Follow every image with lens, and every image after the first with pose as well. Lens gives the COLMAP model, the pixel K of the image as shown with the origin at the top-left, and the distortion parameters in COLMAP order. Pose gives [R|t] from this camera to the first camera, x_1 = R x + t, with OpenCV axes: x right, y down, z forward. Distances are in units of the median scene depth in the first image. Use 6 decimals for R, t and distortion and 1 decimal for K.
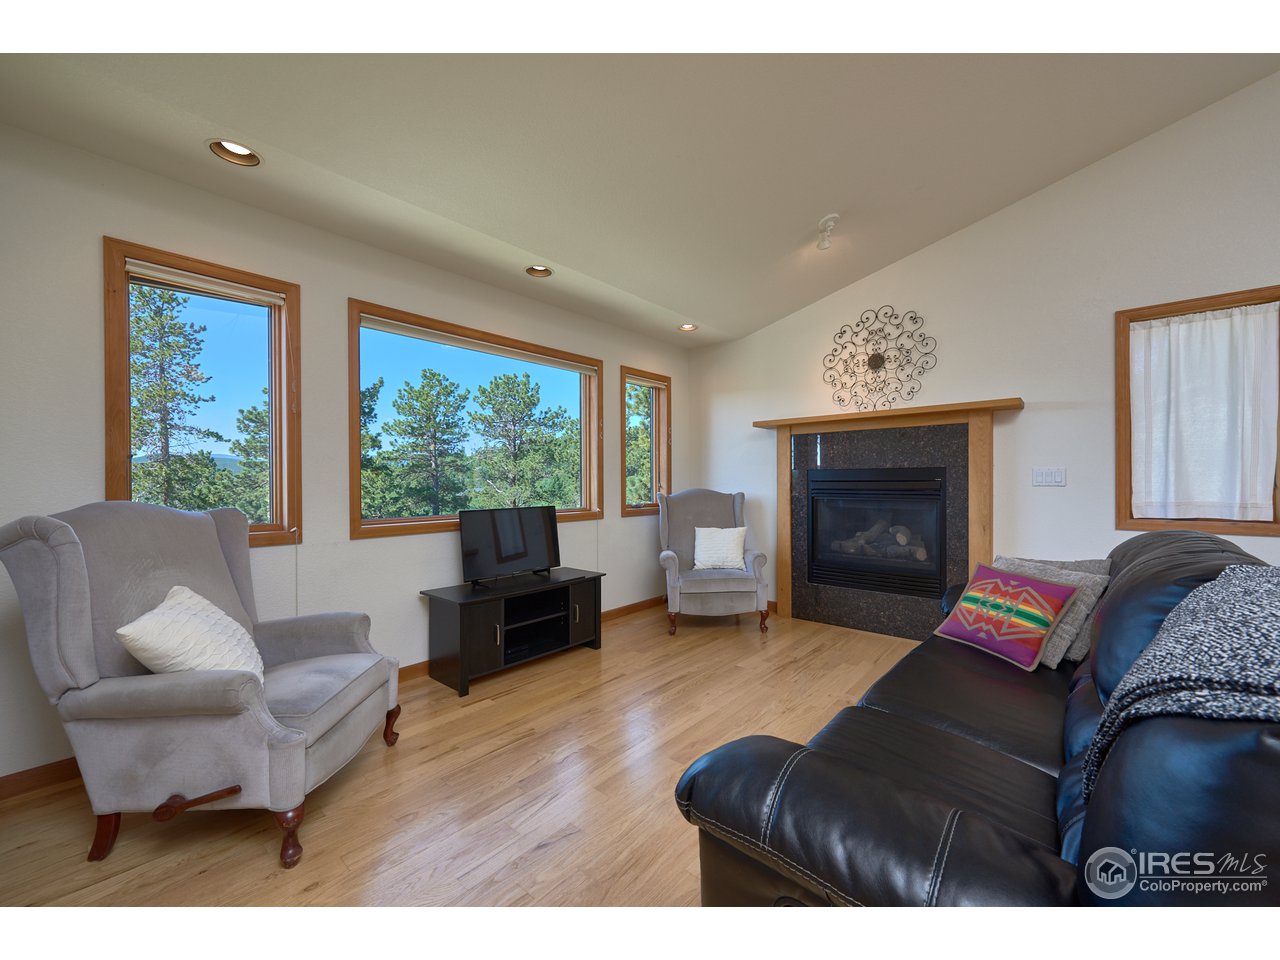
lens RADIAL K [[505.0, 0, 634.7], [0, 505.0, 486.2], [0, 0, 1]] dist [0.002037, -0.001568]
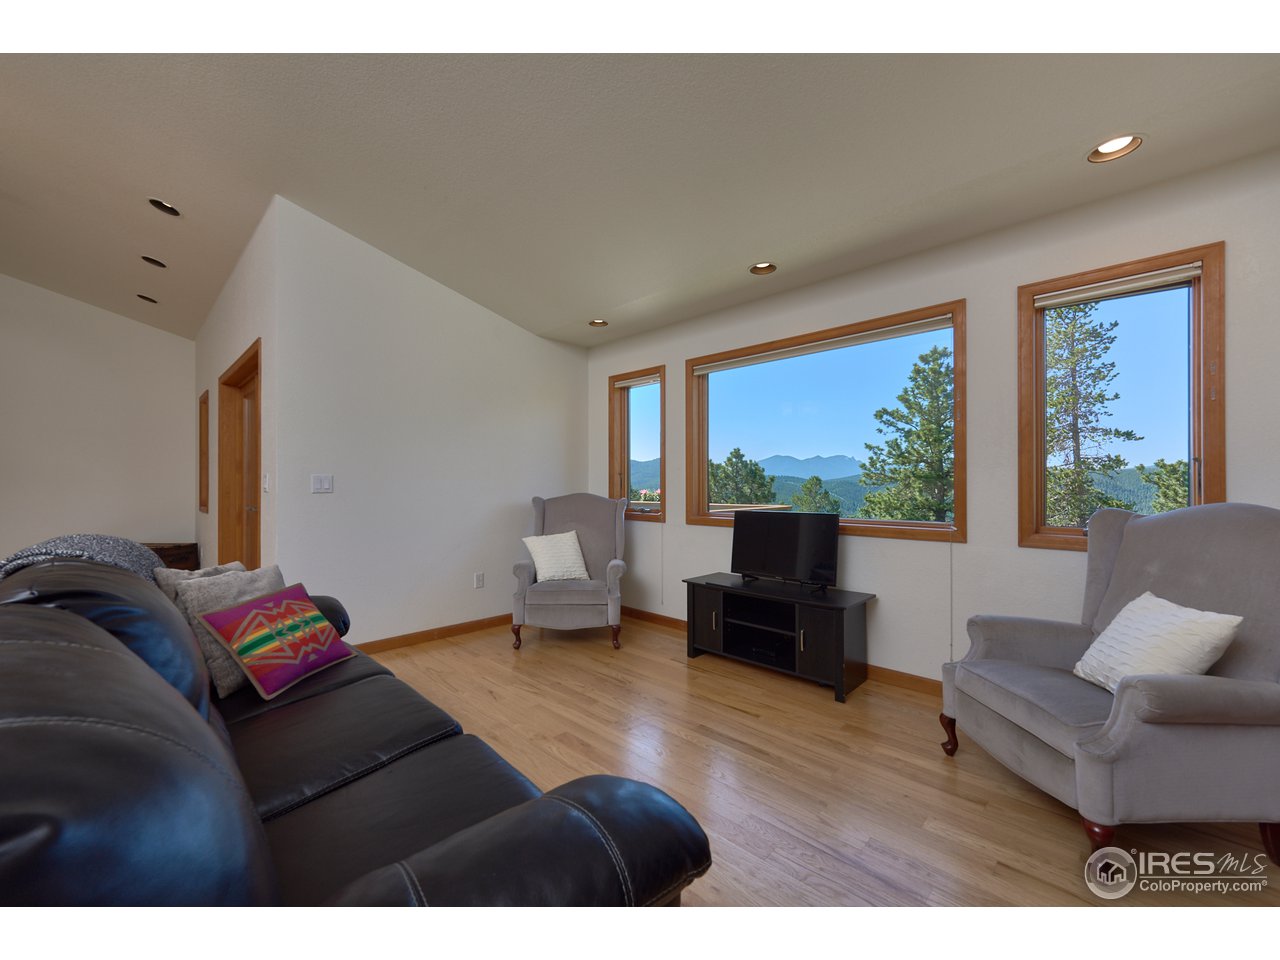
lens RADIAL K [[505.0, 0, 632.5], [0, 505.0, 476.3], [0, 0, 1]] dist [0.002037, -0.001568]
pose [[-0.064449, -0.015972, -0.997793, 0.156385], [-0.008551, 0.999844, -0.015452, -0.002043], [0.997884, 0.007536, -0.064576, 0.157214]]
